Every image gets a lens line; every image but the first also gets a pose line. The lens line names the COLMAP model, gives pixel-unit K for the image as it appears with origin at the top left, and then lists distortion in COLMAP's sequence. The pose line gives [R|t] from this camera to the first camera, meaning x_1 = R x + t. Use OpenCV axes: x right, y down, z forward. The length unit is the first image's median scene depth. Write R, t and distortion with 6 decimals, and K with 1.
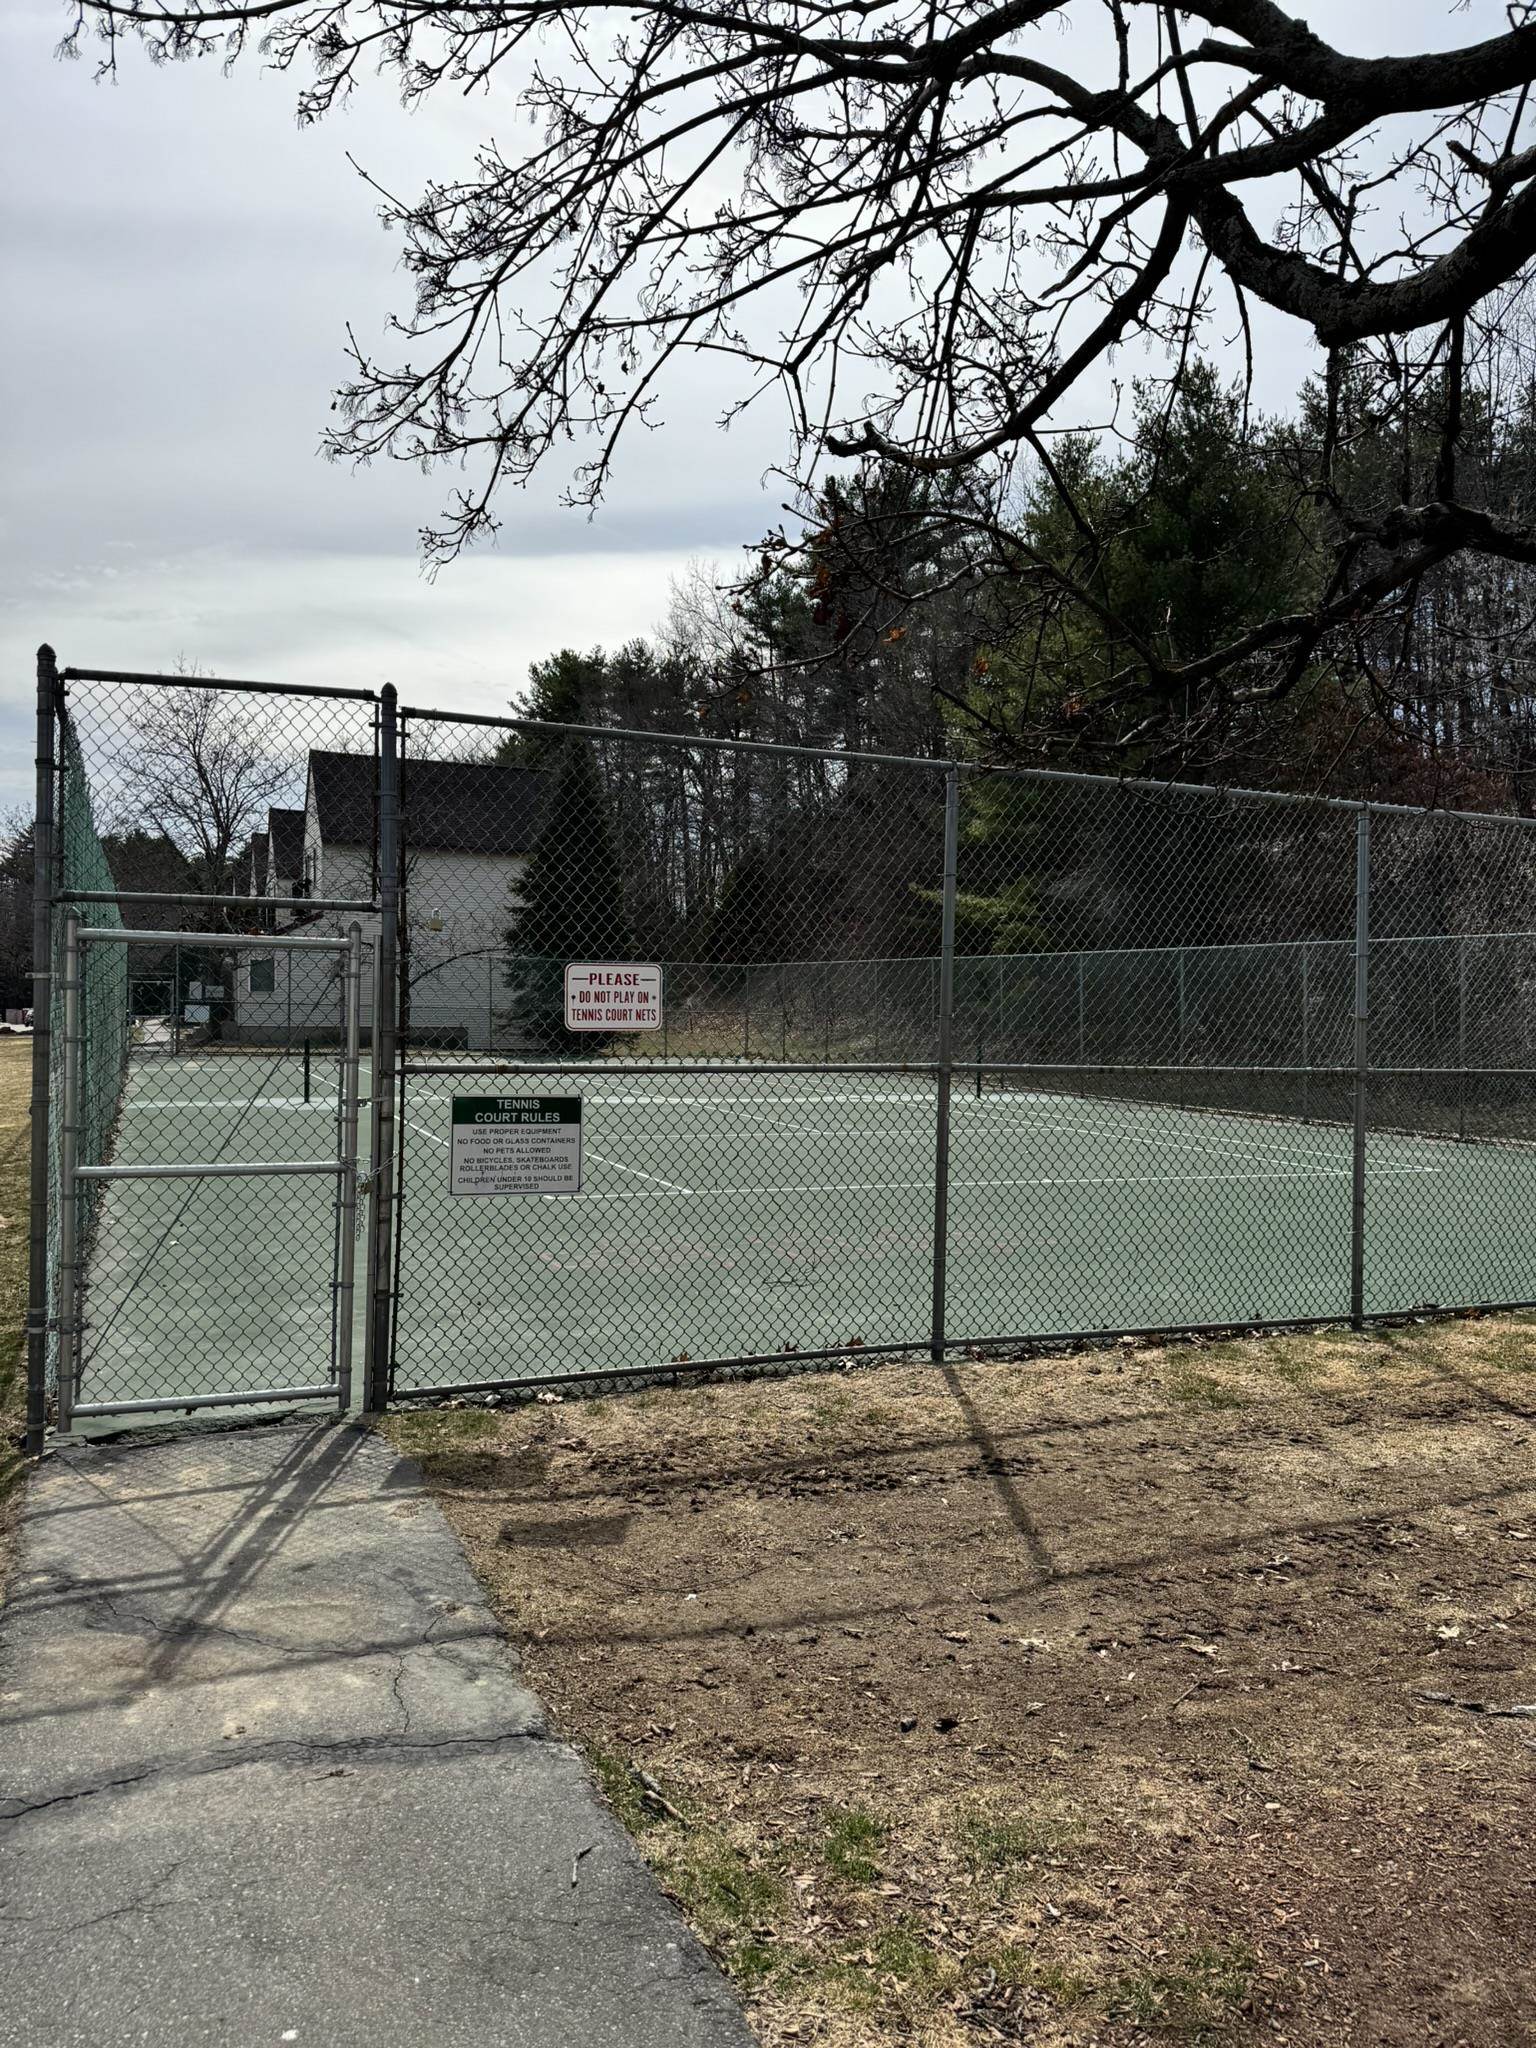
lens RADIAL K [[1464.4, 0, 768.0], [0, 1464.4, 1024.0], [0, 0, 1]] dist [0.092328, -0.159507]
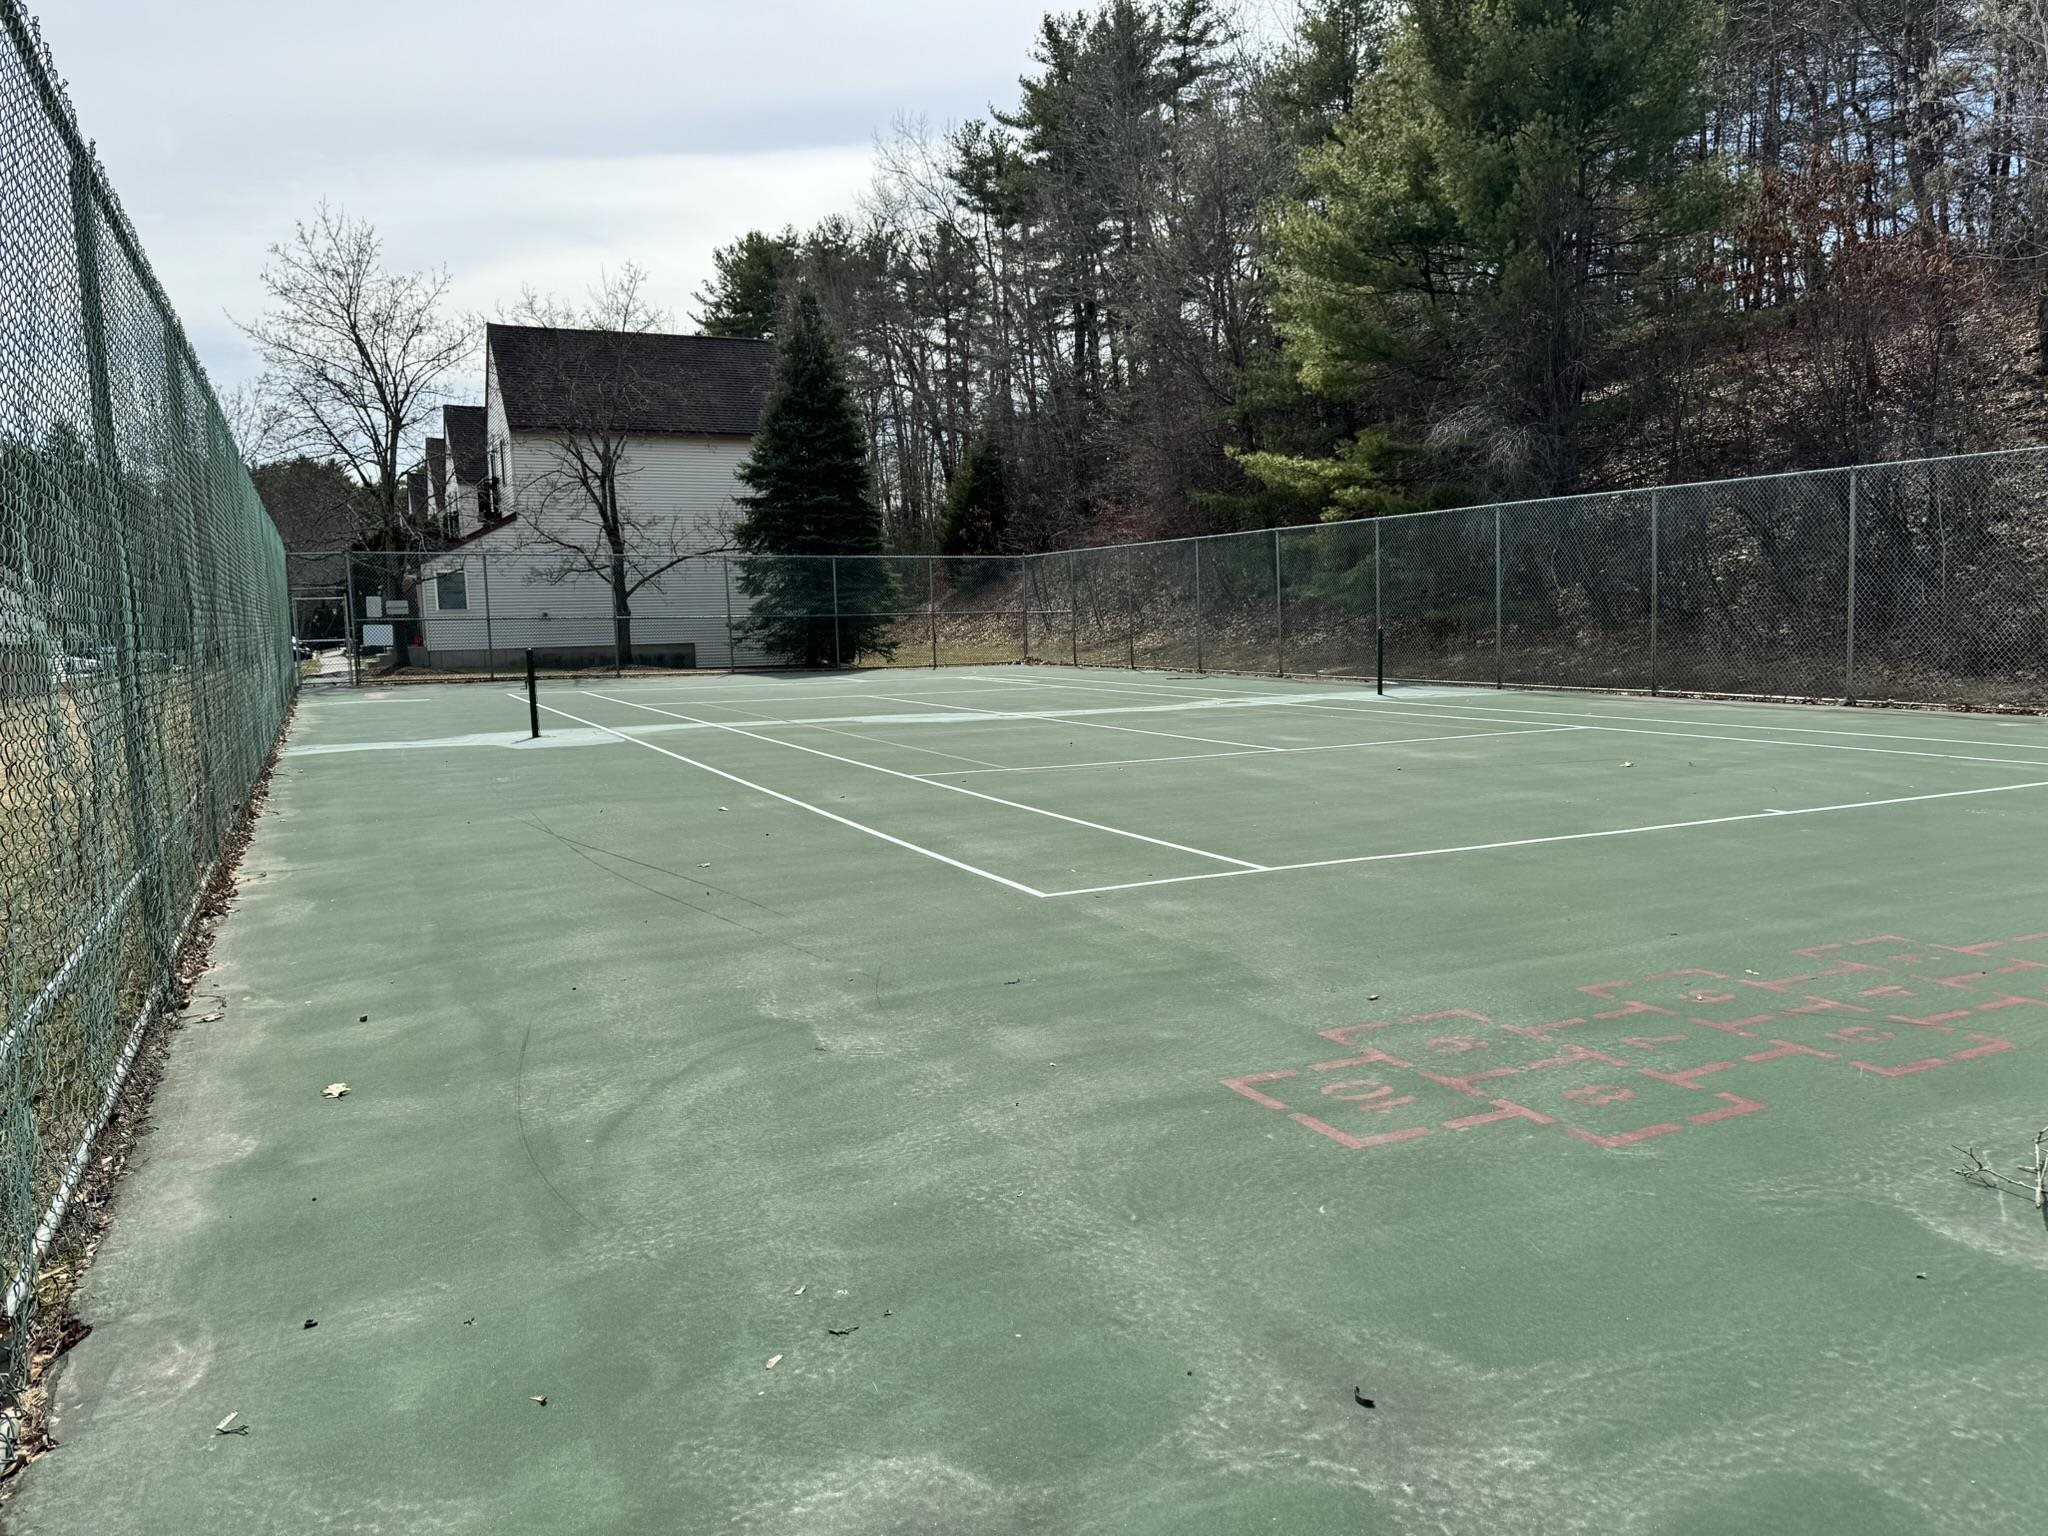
lens RADIAL K [[1464.4, 0, 1024.0], [0, 1464.4, 768.0], [0, 0, 1]] dist [0.092328, -0.159507]
pose [[0.998315, -0.044384, 0.037389, -0.045872], [0.040843, 0.995043, 0.090671, 0.005191], [-0.041228, -0.088992, 0.995179, 0.118237]]
